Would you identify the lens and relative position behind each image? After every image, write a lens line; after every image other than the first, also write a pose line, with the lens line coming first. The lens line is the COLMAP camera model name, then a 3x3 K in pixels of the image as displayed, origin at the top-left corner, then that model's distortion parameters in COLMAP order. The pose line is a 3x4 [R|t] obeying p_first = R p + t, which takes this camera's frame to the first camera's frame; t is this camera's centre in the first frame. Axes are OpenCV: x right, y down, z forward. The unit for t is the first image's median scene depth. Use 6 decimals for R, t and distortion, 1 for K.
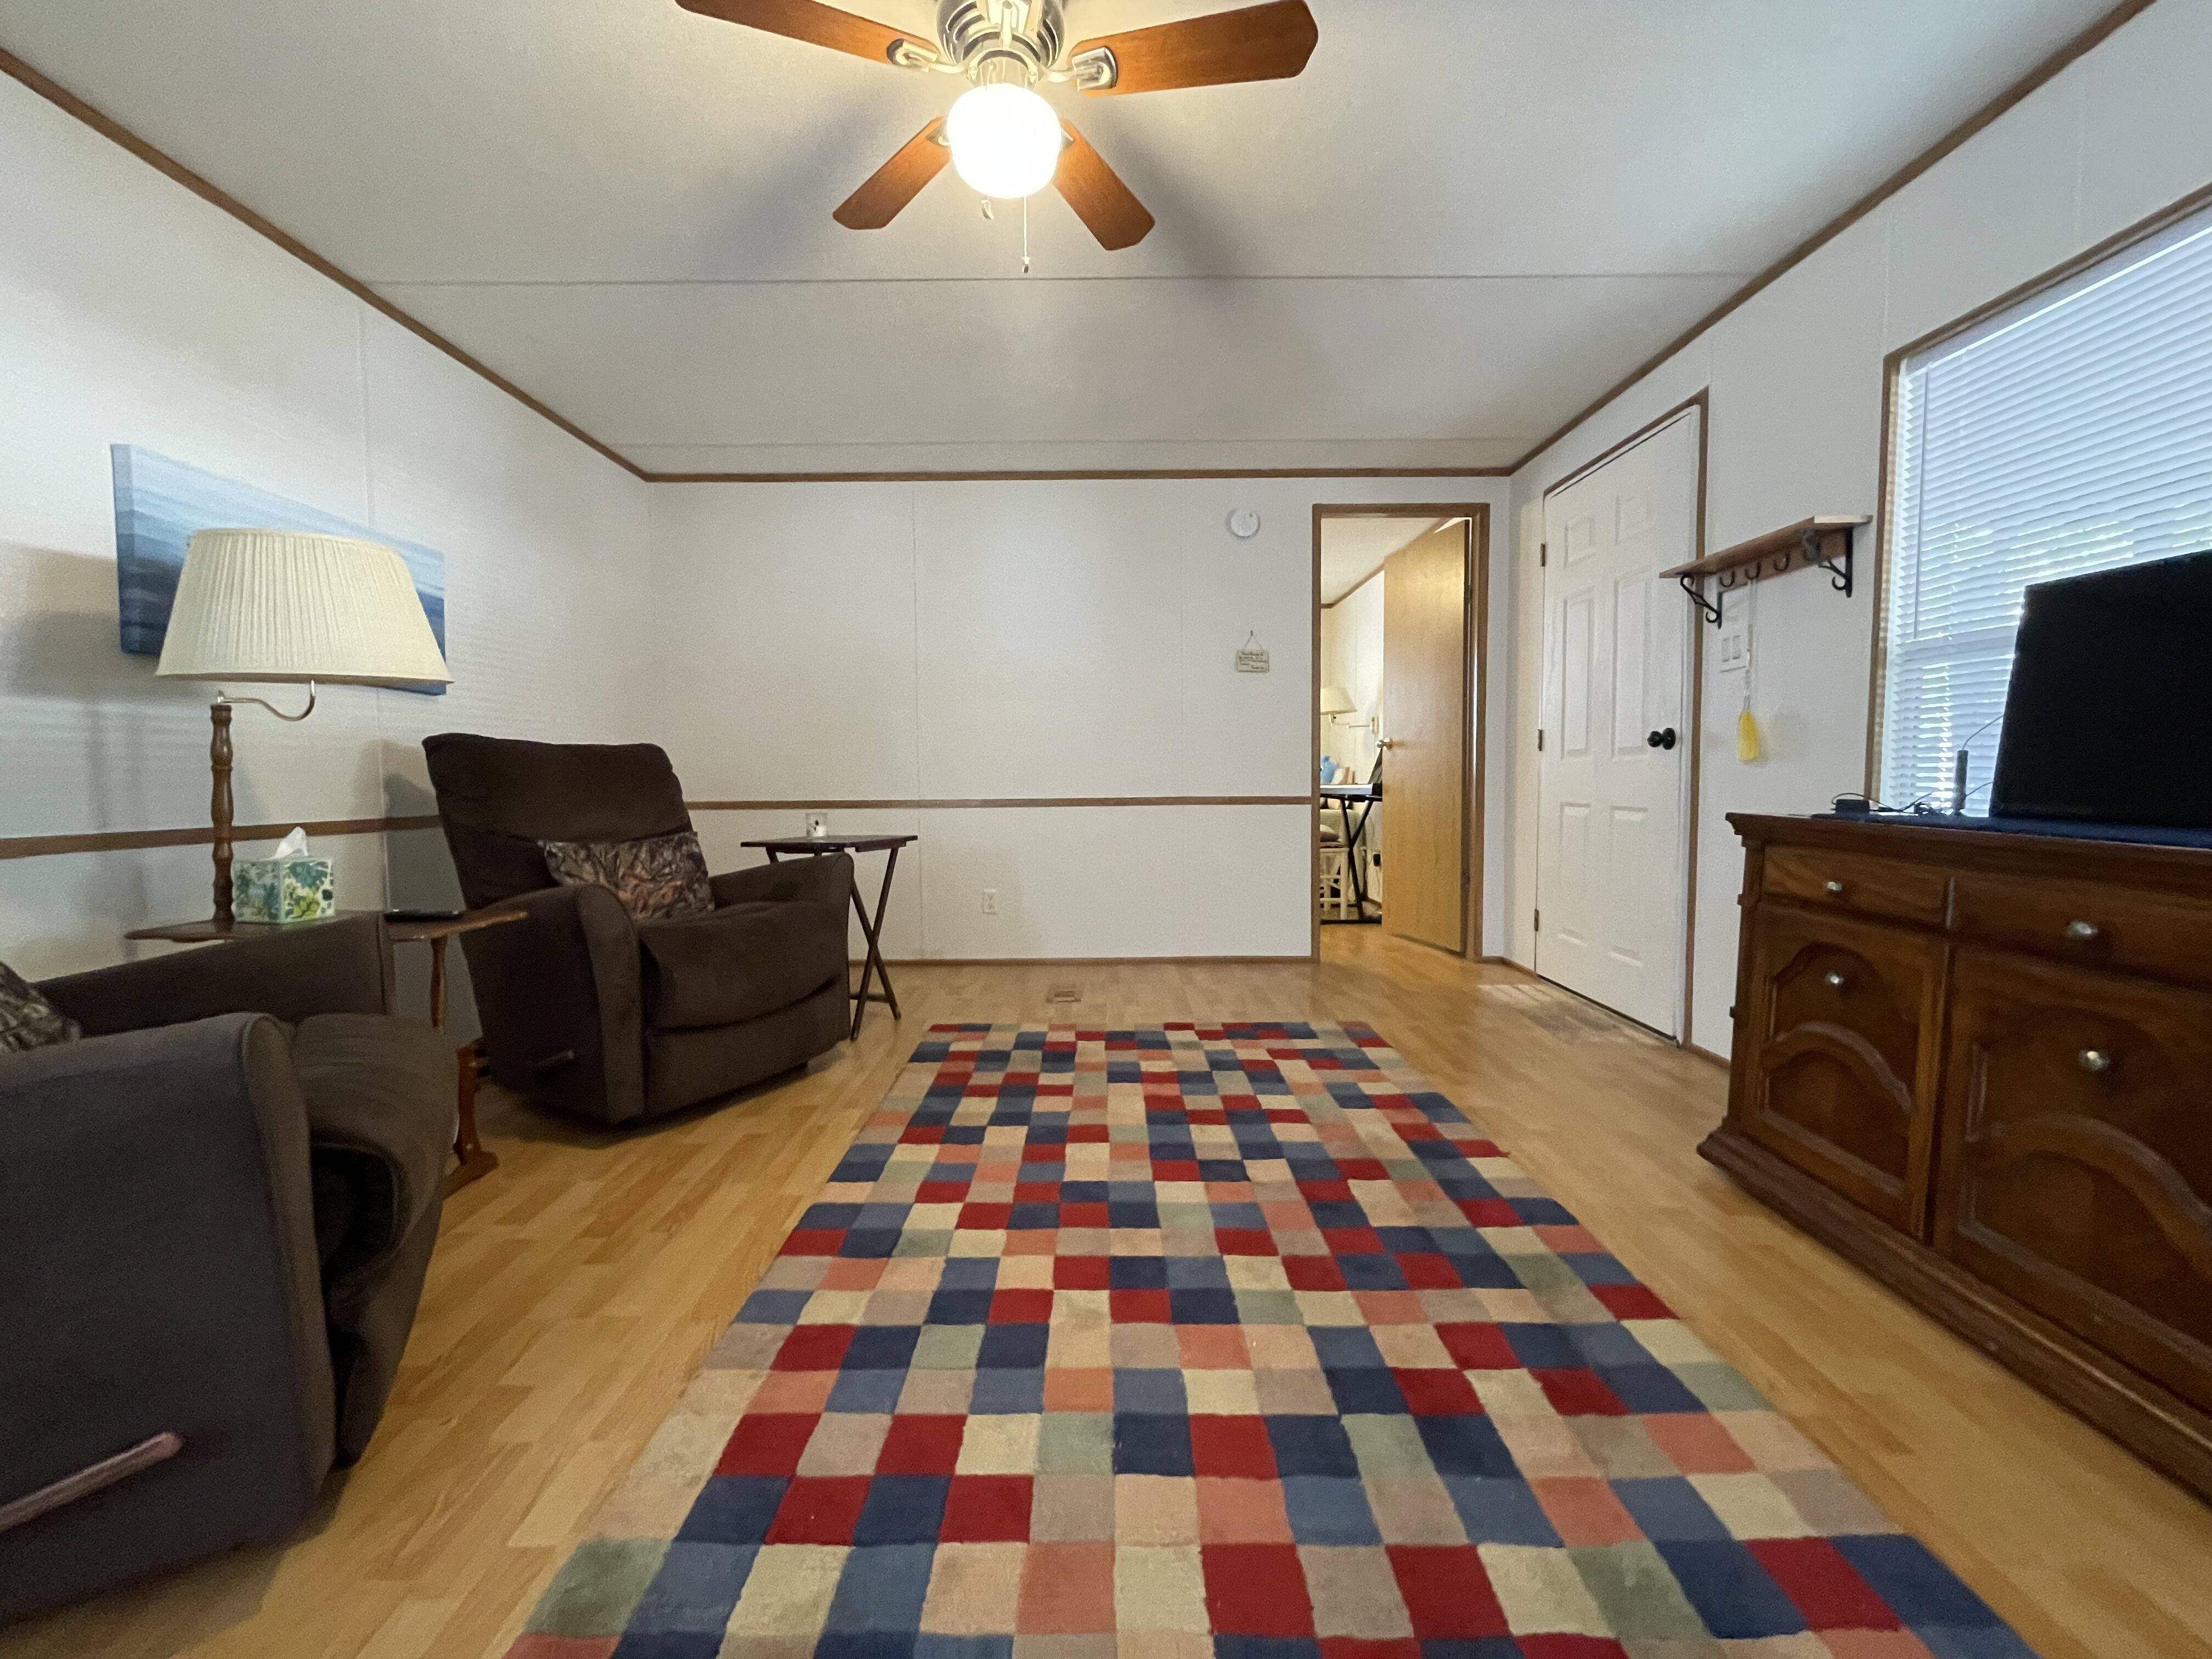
lens RADIAL K [[897.7, 0, 1106.8], [0, 897.7, 825.8], [0, 0, 1]] dist [-0.001626, -0.000188]
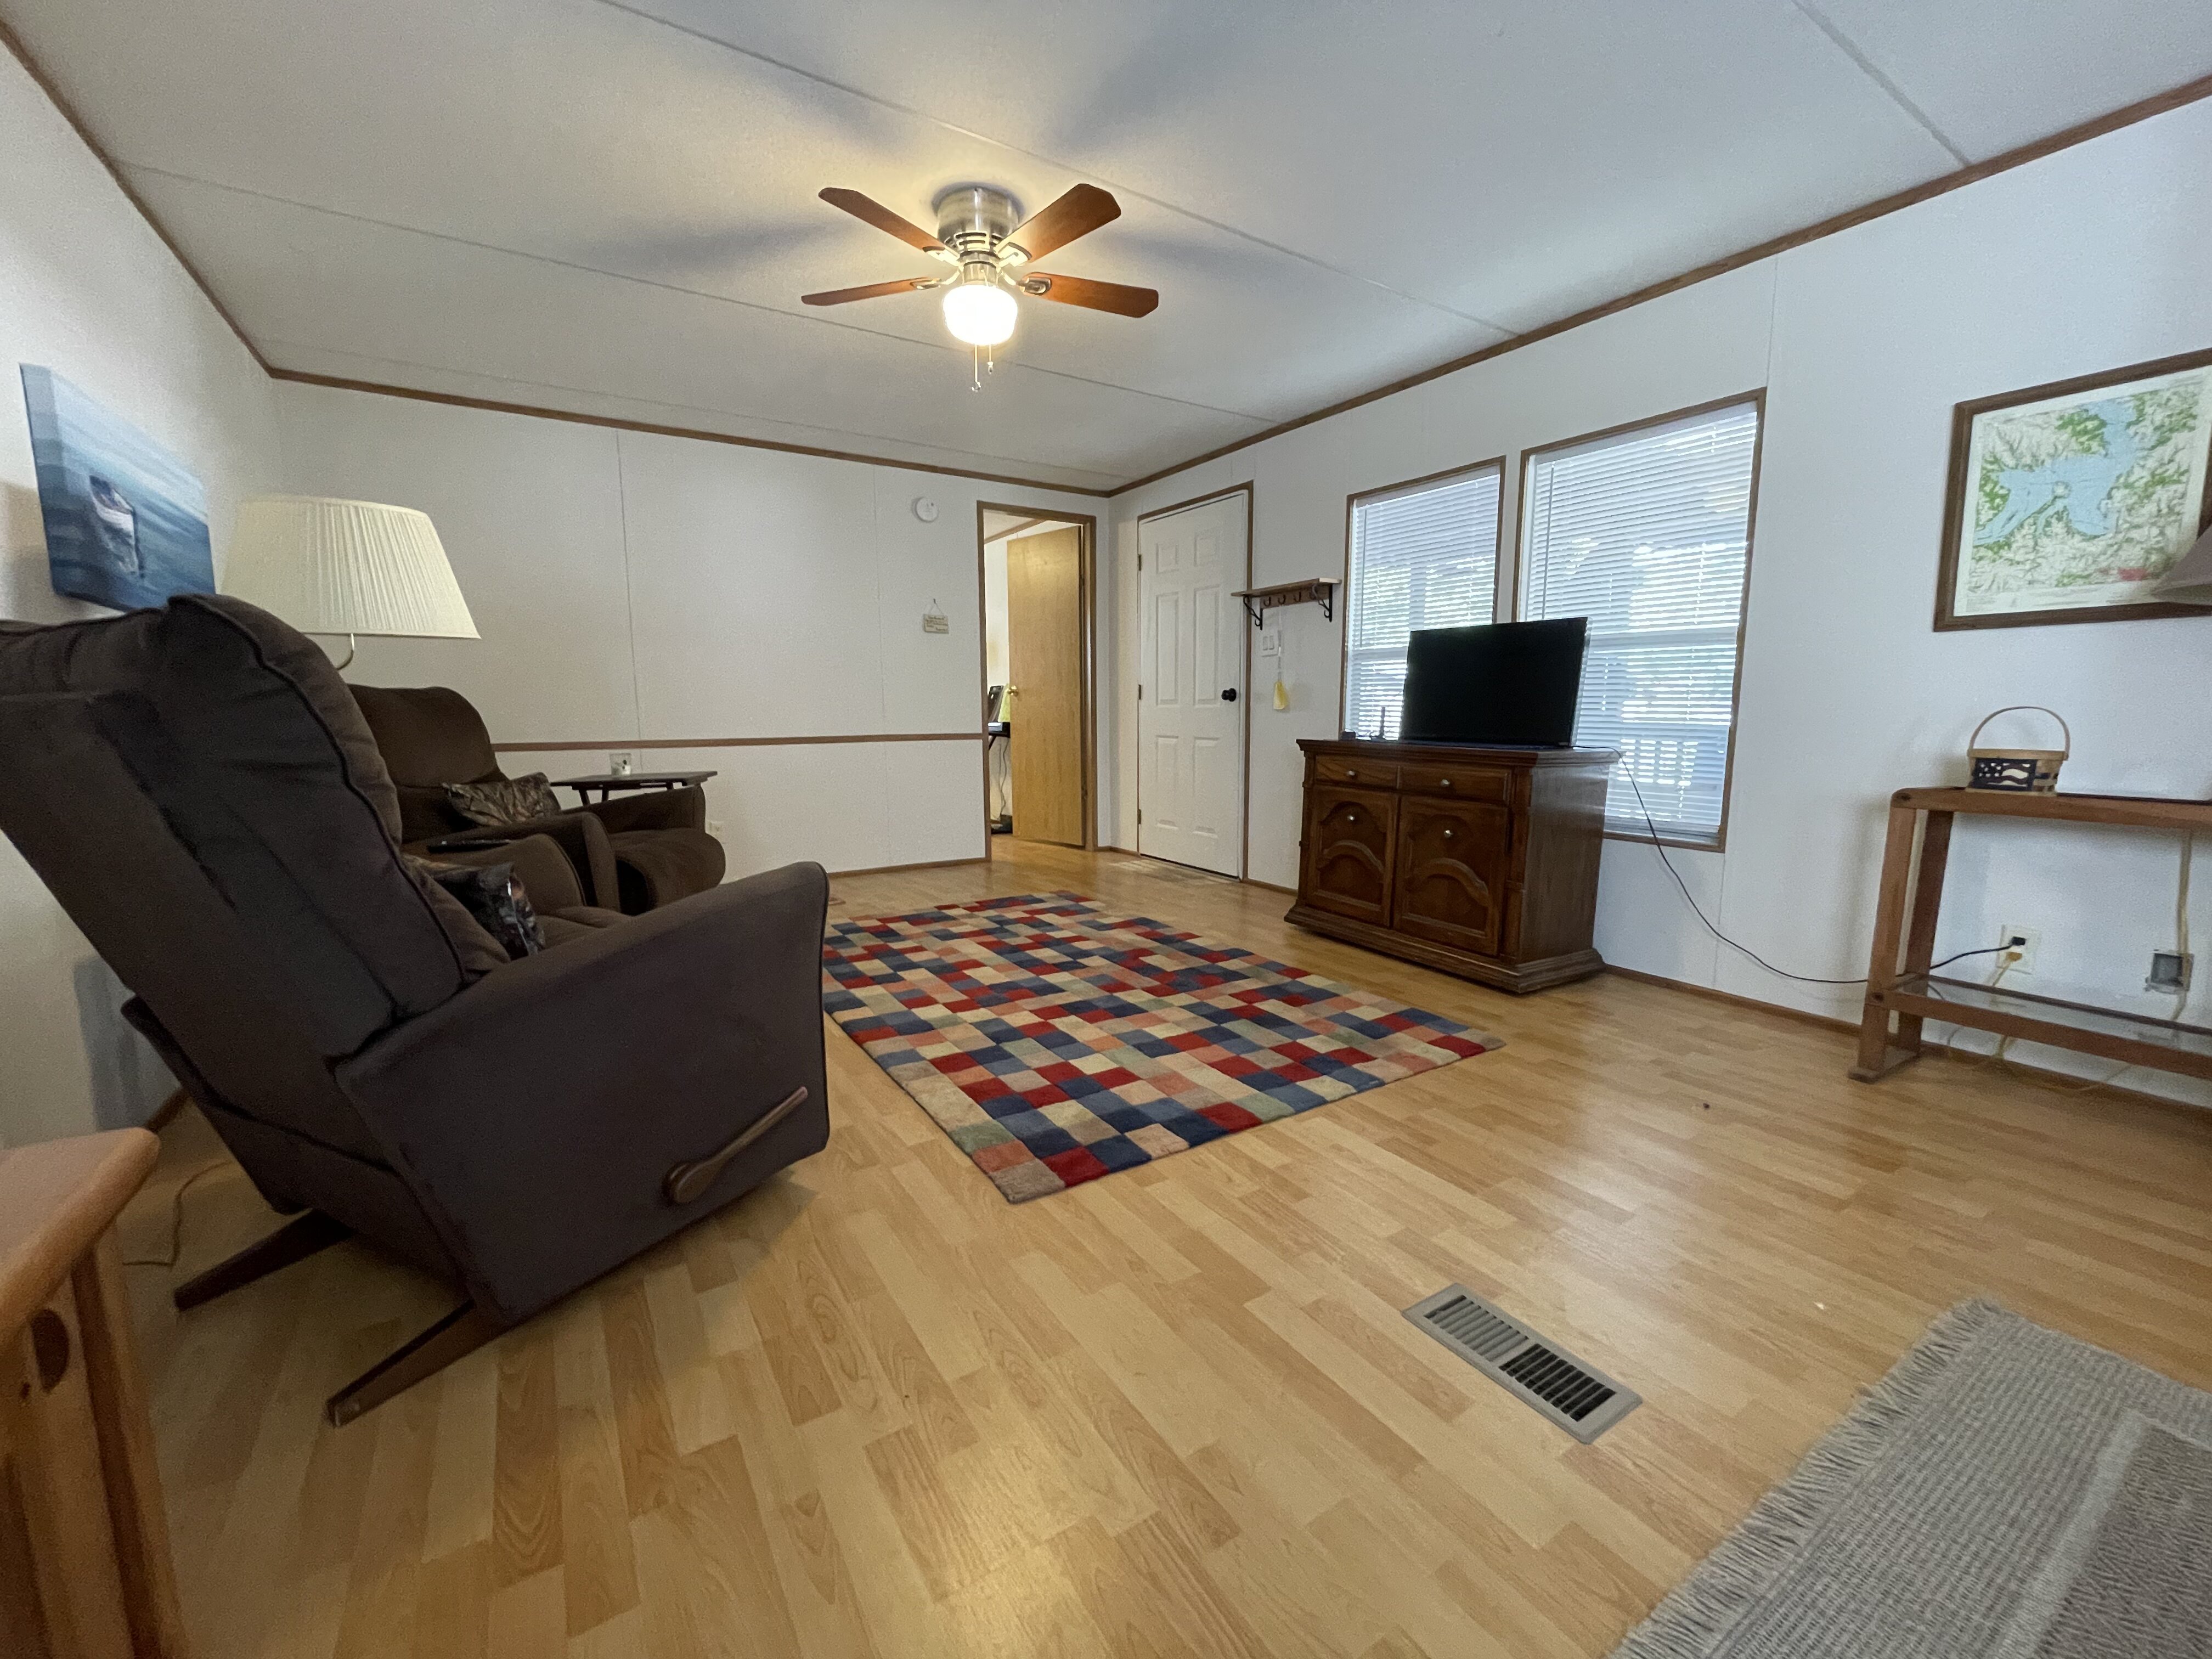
lens RADIAL K [[897.7, 0, 1106.8], [0, 897.7, 825.8], [0, 0, 1]] dist [-0.001626, -0.000188]
pose [[0.844584, -0.065890, 0.531354, -0.687108], [0.027905, 0.996467, 0.079211, 0.006523], [-0.534696, -0.052073, 0.843439, -0.405317]]
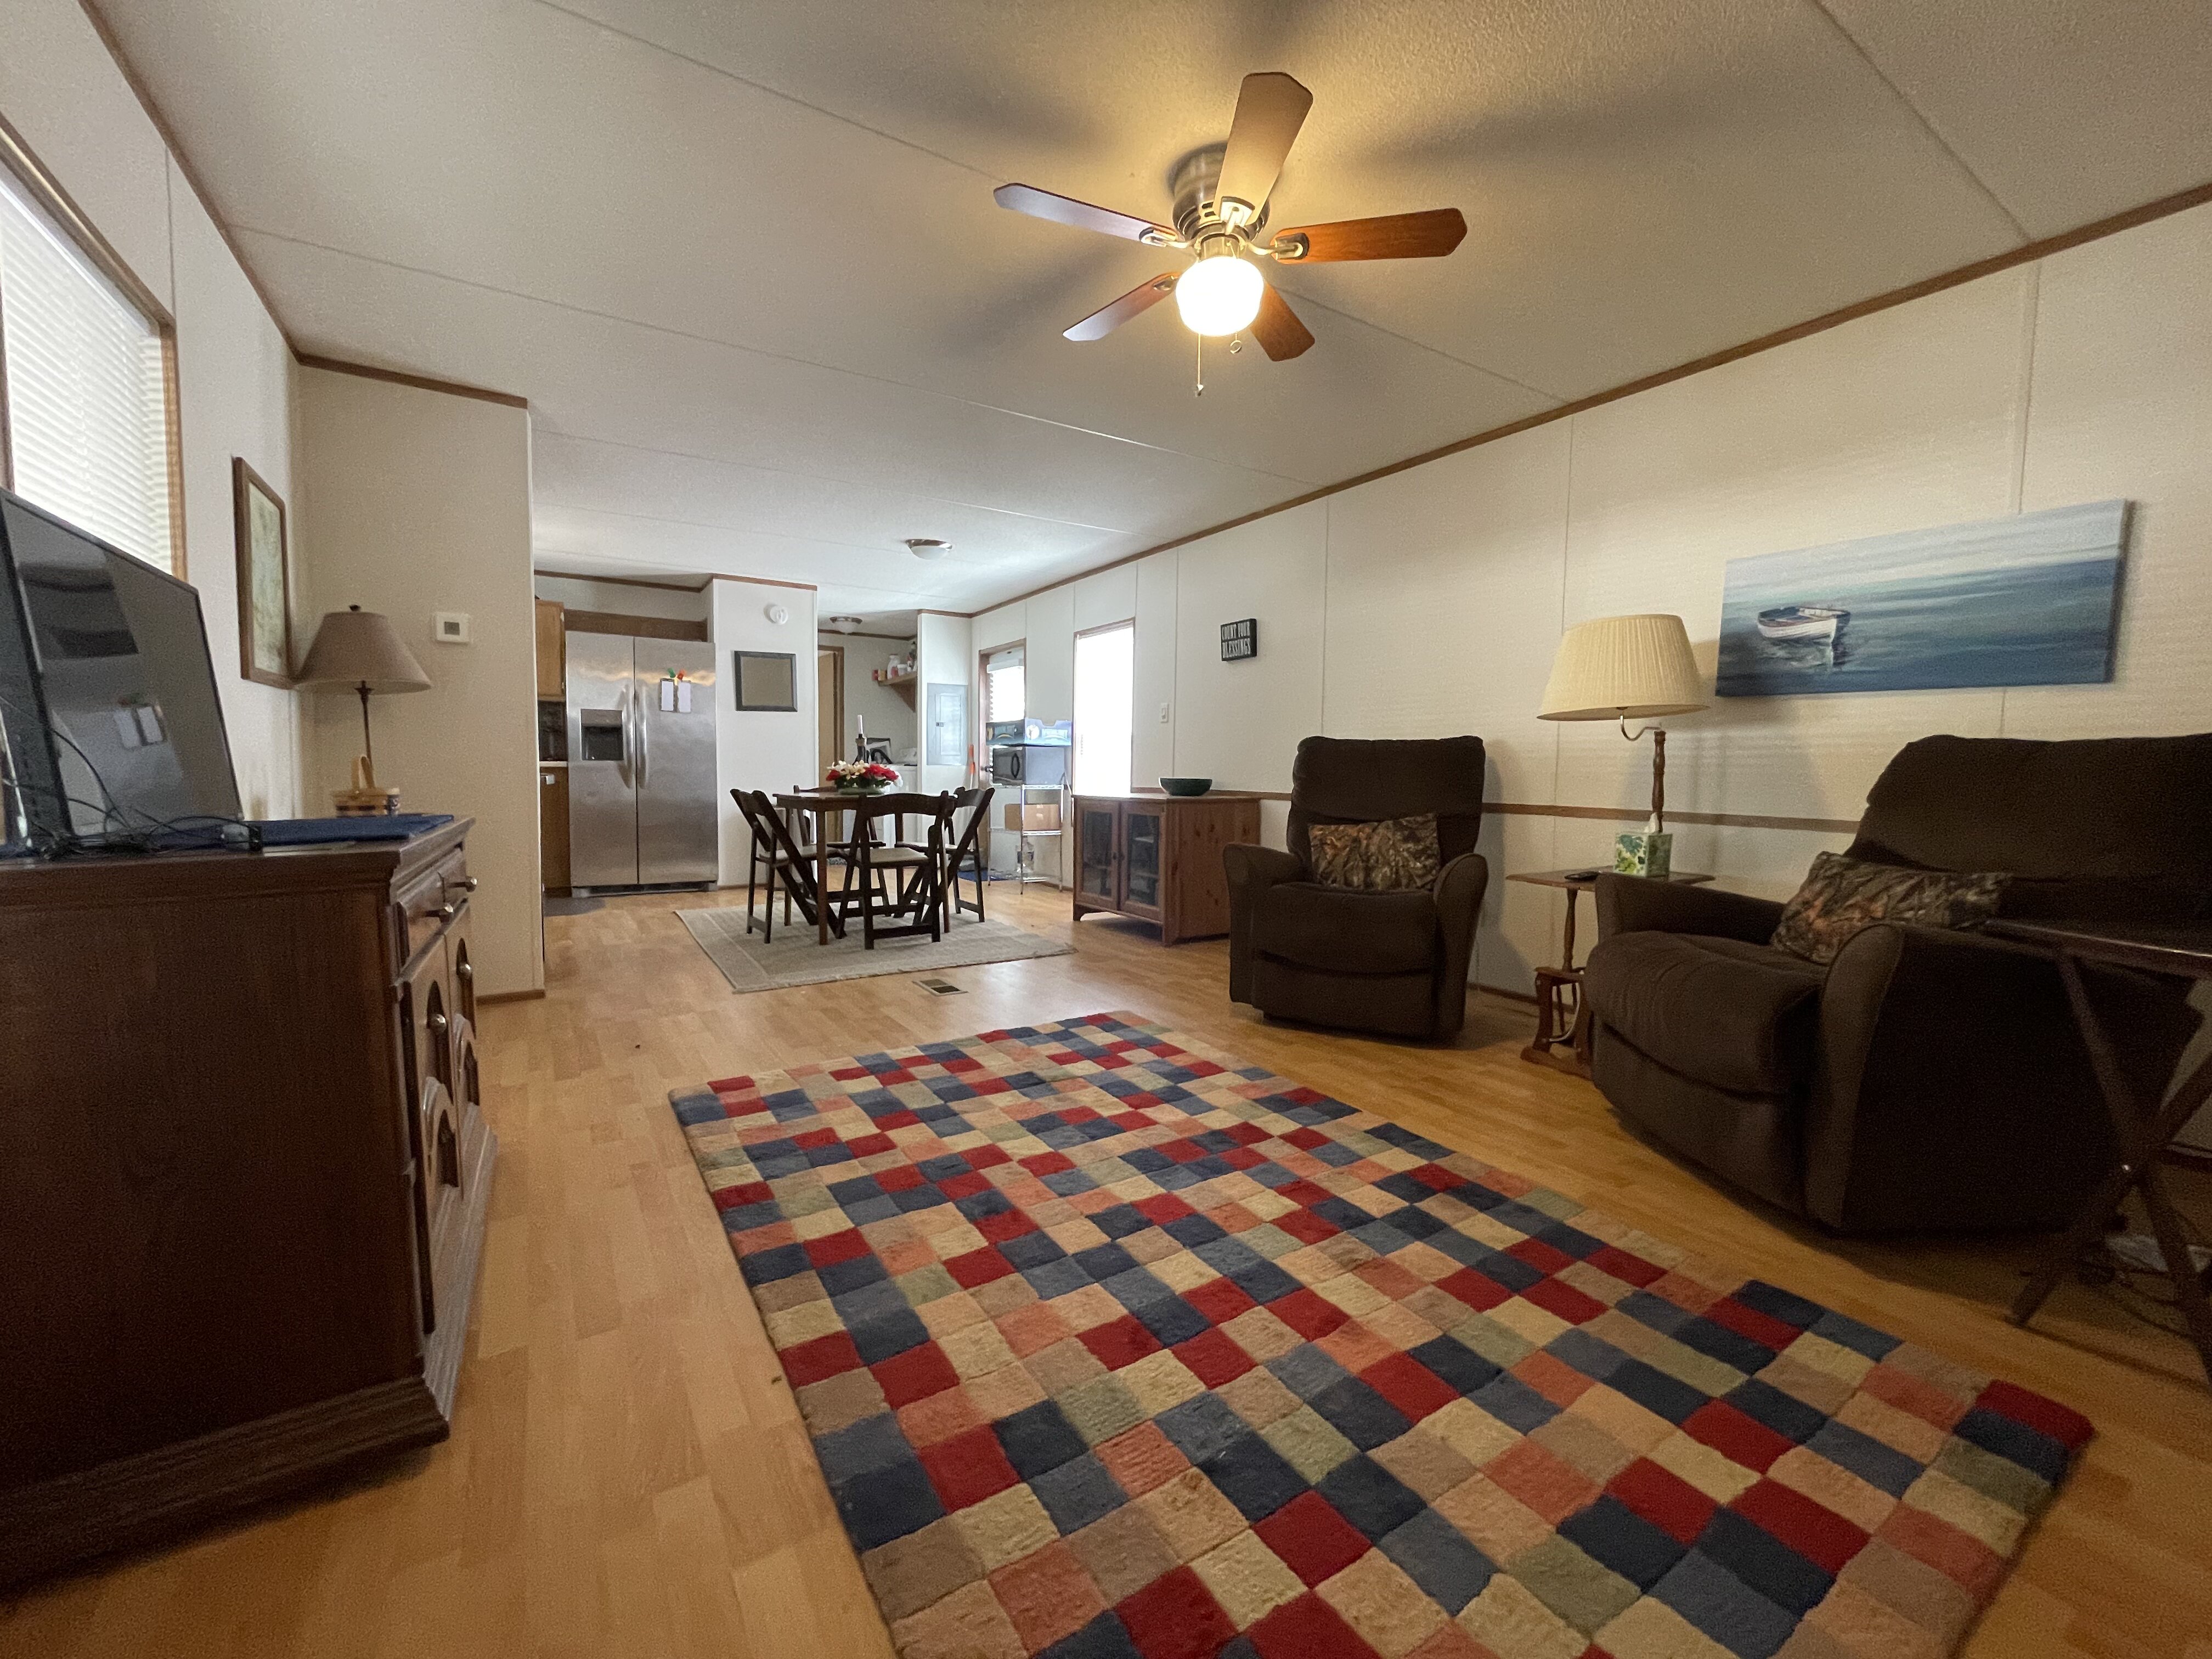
lens RADIAL K [[892.2, 0, 1104.4], [0, 892.2, 827.7], [0, 0, 1]] dist [-0.002116, 0.000237]
pose [[-0.847480, 0.033174, -0.529790, 0.627533], [-0.036587, 0.992021, 0.120644, -0.118512], [0.529565, 0.121627, -0.839504, 1.765020]]
